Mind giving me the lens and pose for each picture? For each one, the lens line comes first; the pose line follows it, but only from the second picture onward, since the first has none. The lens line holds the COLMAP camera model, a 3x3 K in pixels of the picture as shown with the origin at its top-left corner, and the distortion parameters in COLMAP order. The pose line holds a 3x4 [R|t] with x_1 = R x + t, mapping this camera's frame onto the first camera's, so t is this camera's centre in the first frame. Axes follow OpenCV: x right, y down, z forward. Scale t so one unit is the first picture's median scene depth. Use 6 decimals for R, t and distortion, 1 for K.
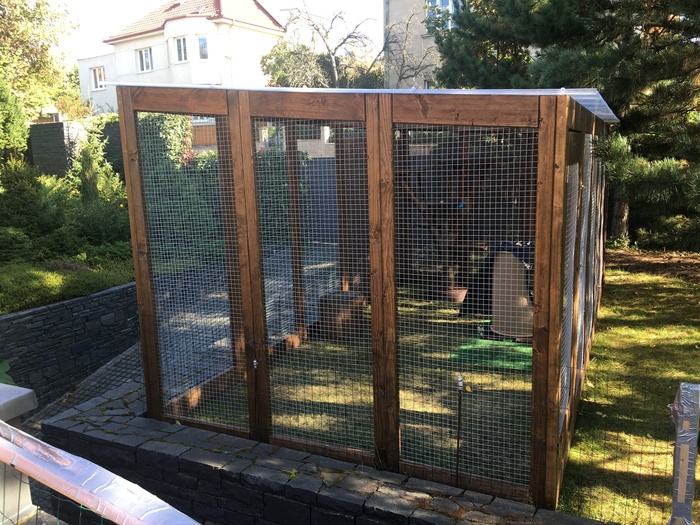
lens RADIAL K [[586.2, 0, 348.2], [0, 586.2, 259.7], [0, 0, 1]] dist [0.117314, -0.171070]
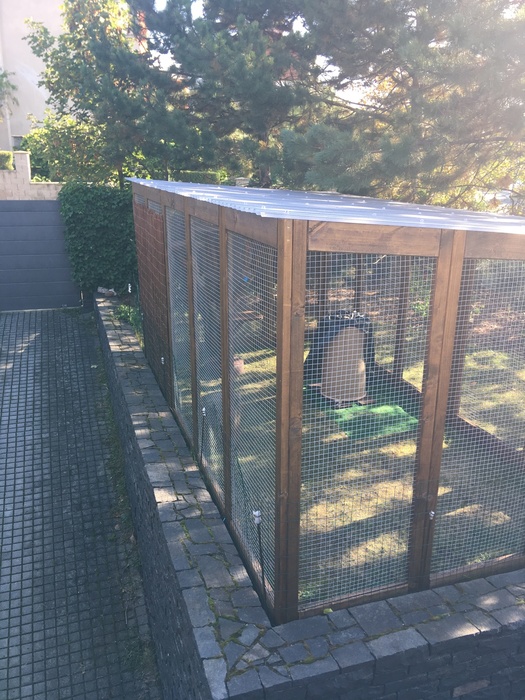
lens RADIAL K [[586.2, 0, 262.5], [0, 586.2, 350.0], [0, 0, 1]] dist [0.117314, -0.171070]
pose [[0.721759, -0.180193, 0.668277, -0.204970], [0.098336, 0.982419, 0.158691, -0.056505], [-0.685123, -0.048821, 0.726790, 0.111881]]
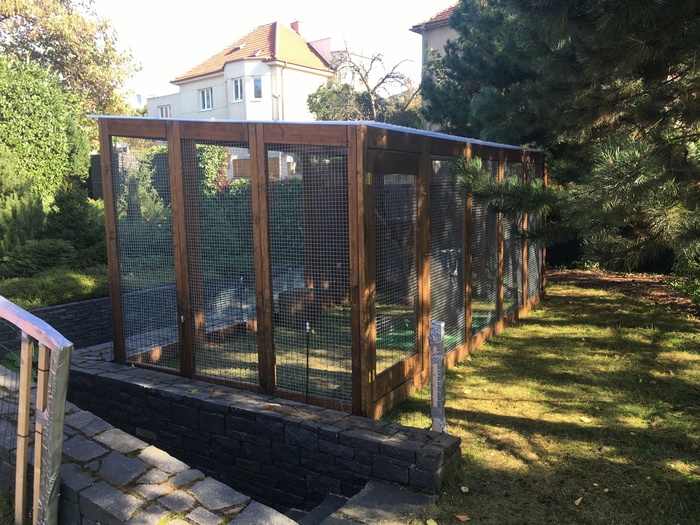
lens RADIAL K [[586.2, 0, 348.2], [0, 586.2, 259.7], [0, 0, 1]] dist [0.117314, -0.171070]
pose [[0.994739, 0.024787, -0.099393, 0.078049], [-0.030481, 0.997955, -0.056189, 0.023153], [0.097797, 0.058923, 0.993461, -0.072187]]
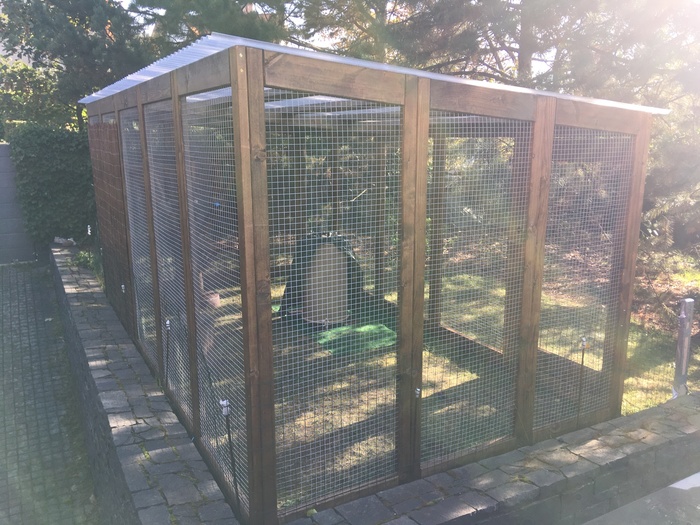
lens RADIAL K [[586.2, 0, 348.2], [0, 586.2, 259.7], [0, 0, 1]] dist [0.117314, -0.171070]
pose [[0.588453, -0.139432, 0.796418, -0.194155], [0.129339, 0.988567, 0.077506, -0.021676], [-0.798120, 0.057399, 0.599759, 0.119899]]
